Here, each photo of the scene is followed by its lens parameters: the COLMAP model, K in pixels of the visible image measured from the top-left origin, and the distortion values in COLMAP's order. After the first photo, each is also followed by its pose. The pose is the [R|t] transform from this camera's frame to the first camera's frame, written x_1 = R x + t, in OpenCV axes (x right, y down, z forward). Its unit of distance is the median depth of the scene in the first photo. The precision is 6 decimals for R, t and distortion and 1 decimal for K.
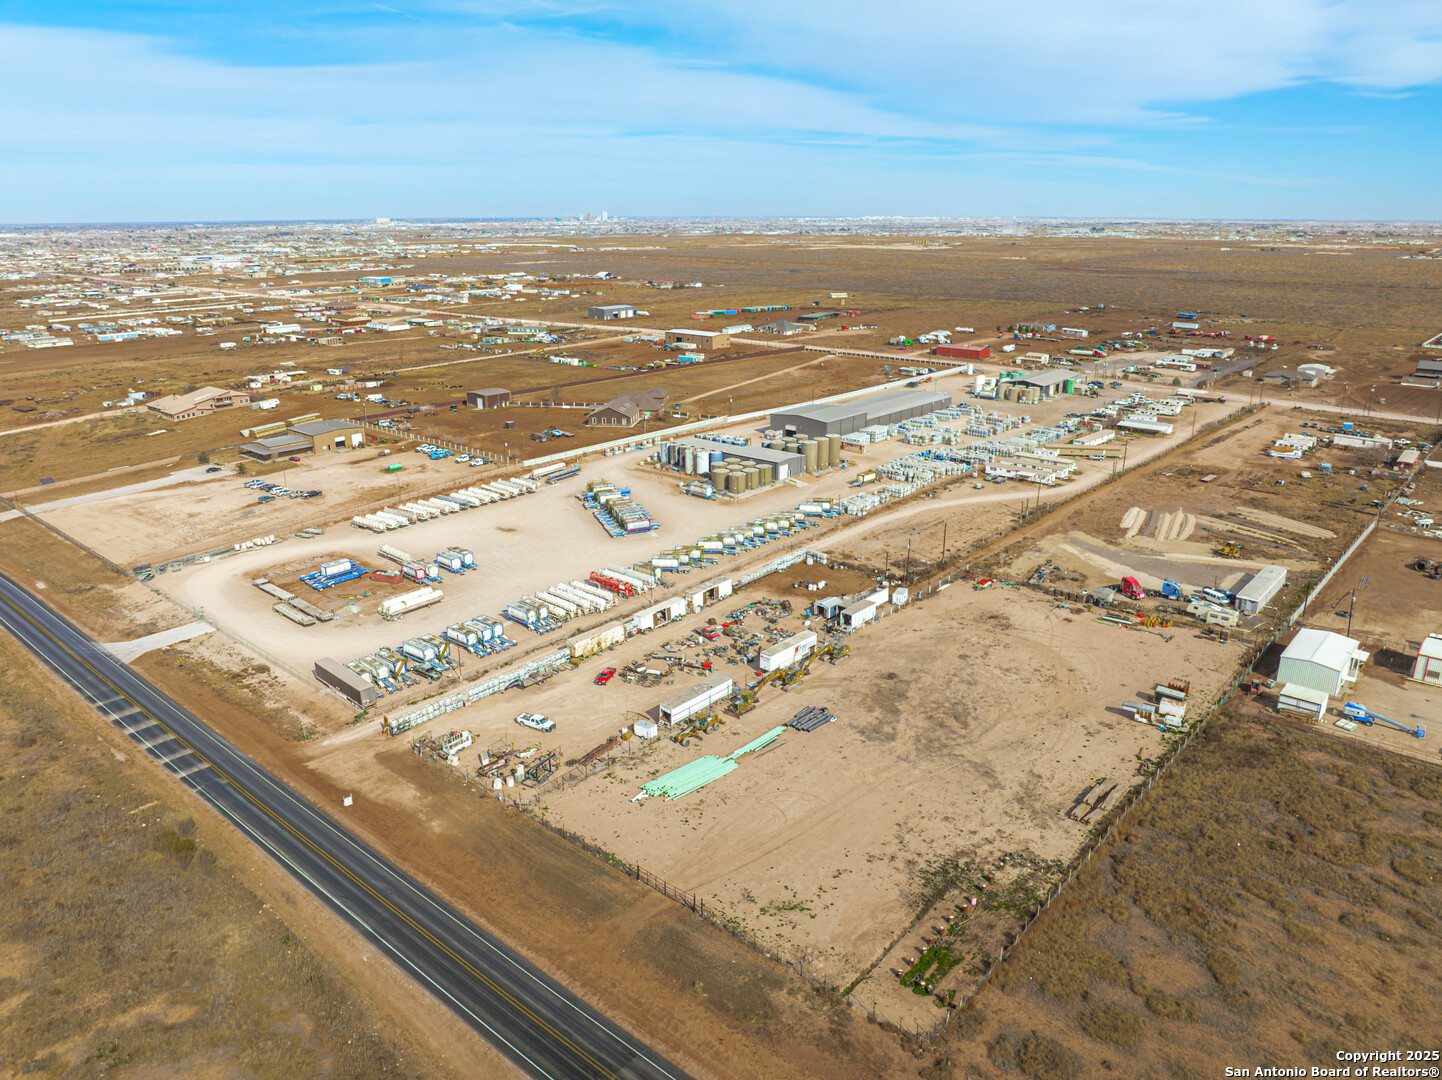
lens RADIAL K [[1014.0, 0, 719.4], [0, 1014.0, 535.4], [0, 0, 1]] dist [-0.046386, 0.018621]
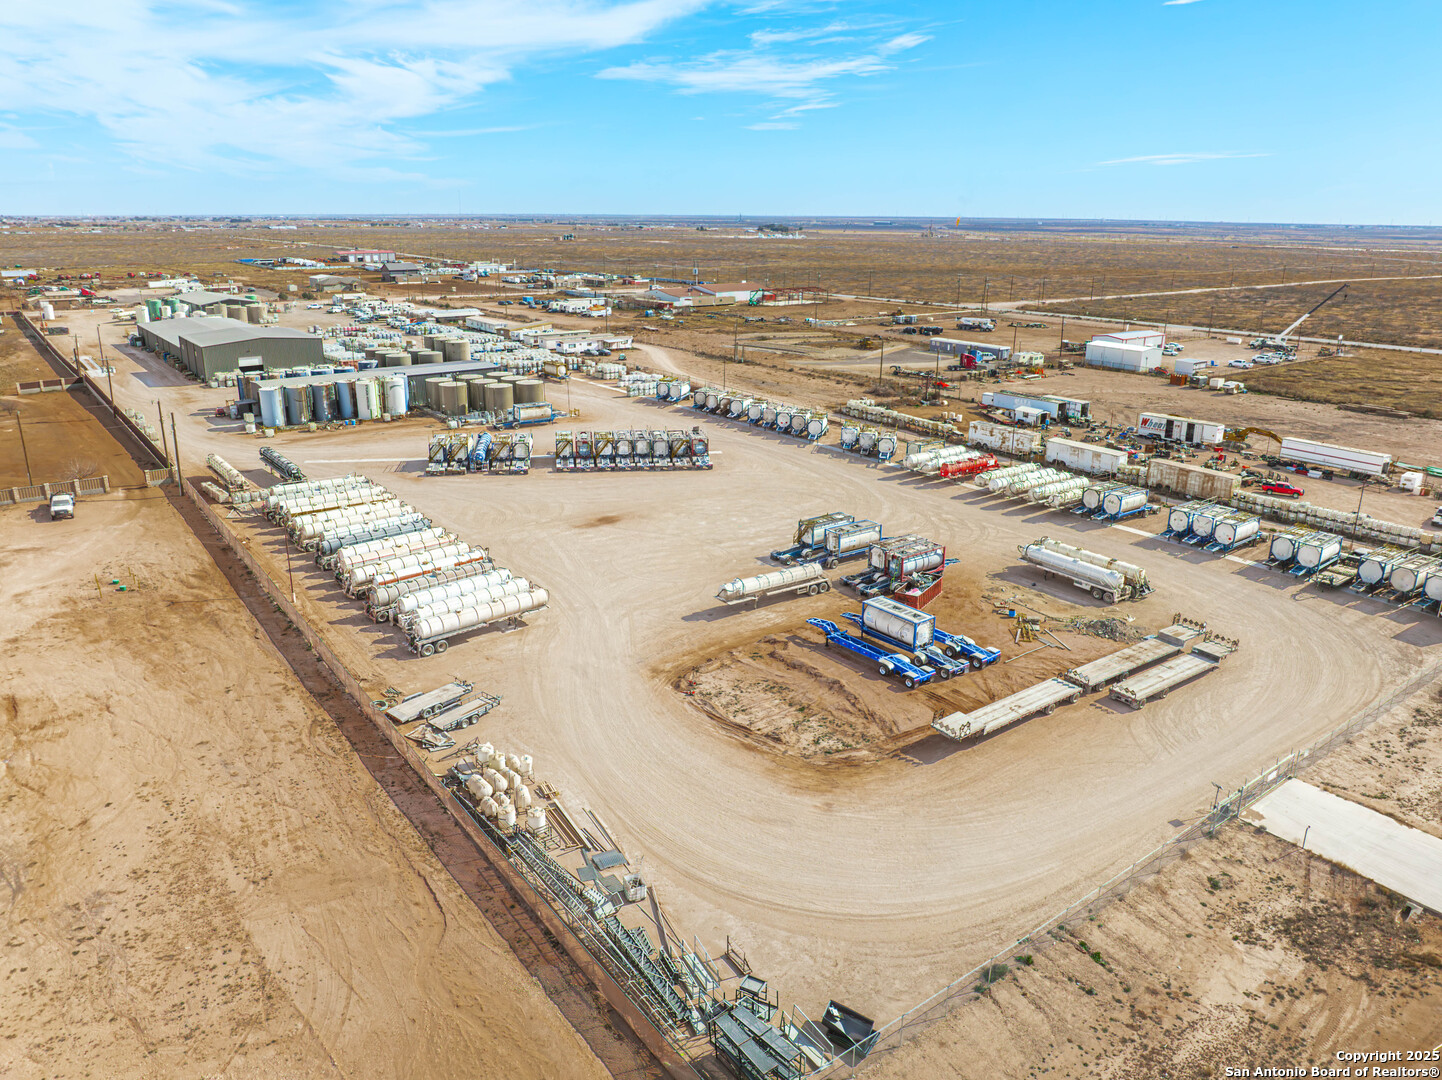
lens RADIAL K [[1014.0, 0, 719.7], [0, 1014.0, 538.3], [0, 0, 1]] dist [-0.046386, 0.018621]
pose [[0.197472, -0.295084, 0.934842, -0.518854], [0.288615, 0.928855, 0.232229, -0.074191], [-0.936860, 0.223951, 0.268589, 0.664332]]
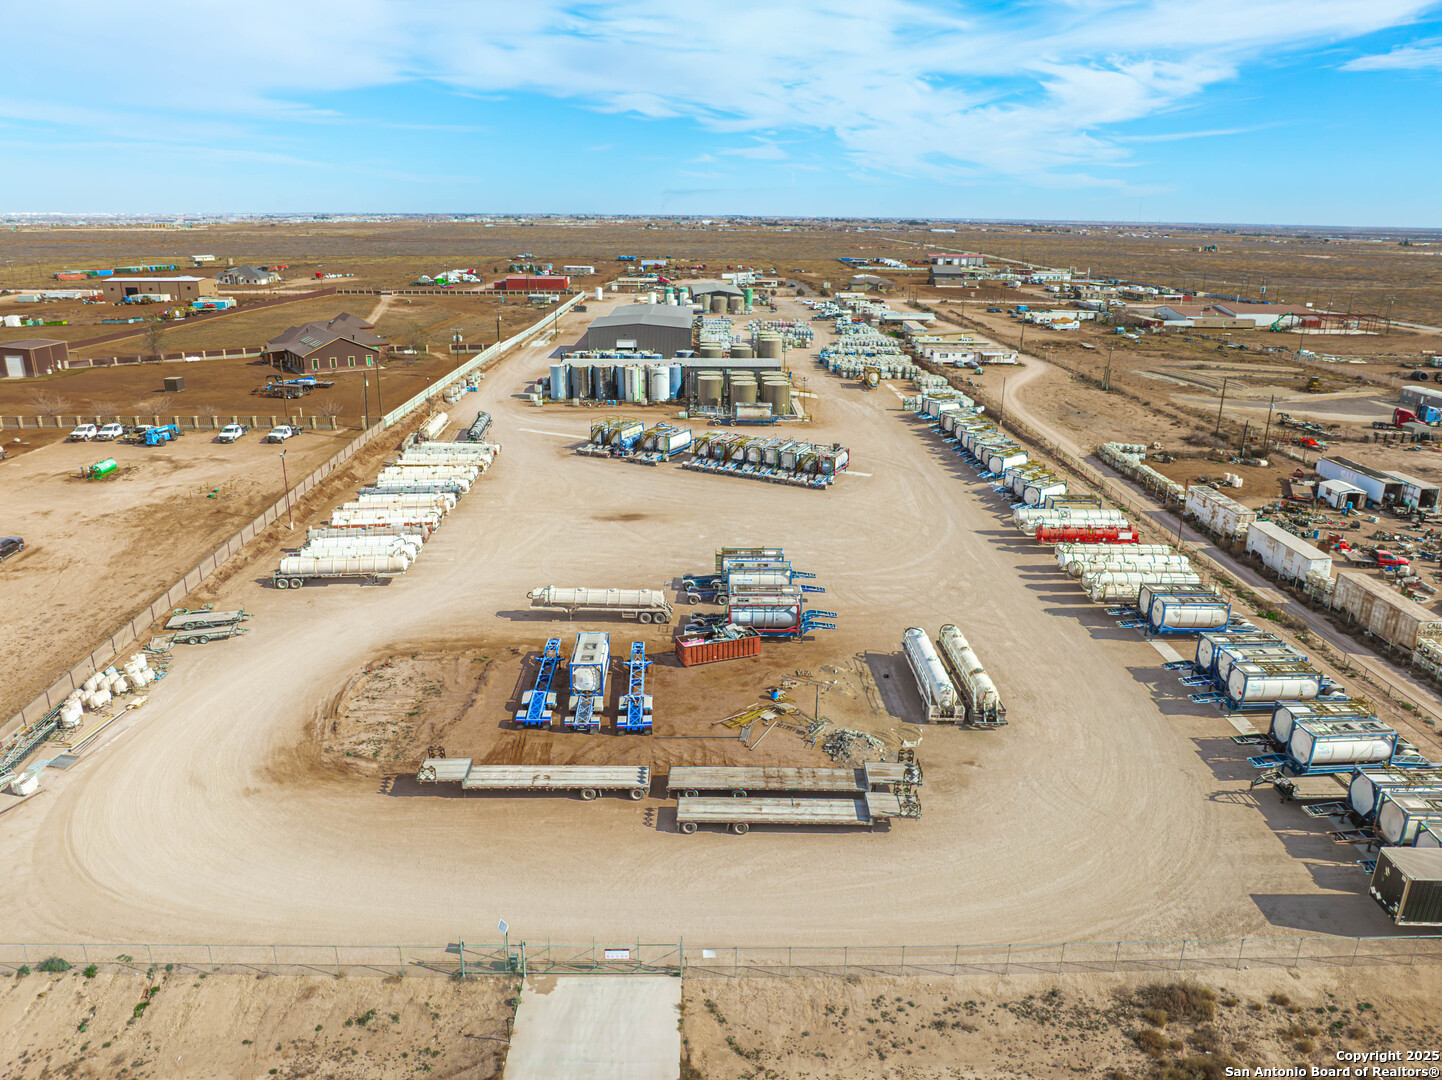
lens RADIAL K [[1014.0, 0, 720.8], [0, 1014.0, 544.6], [0, 0, 1]] dist [-0.046386, 0.018621]
pose [[0.737837, -0.200406, 0.644542, -0.392977], [0.193089, 0.977669, 0.082945, -0.019203], [-0.646771, 0.063254, 0.760057, 0.490447]]
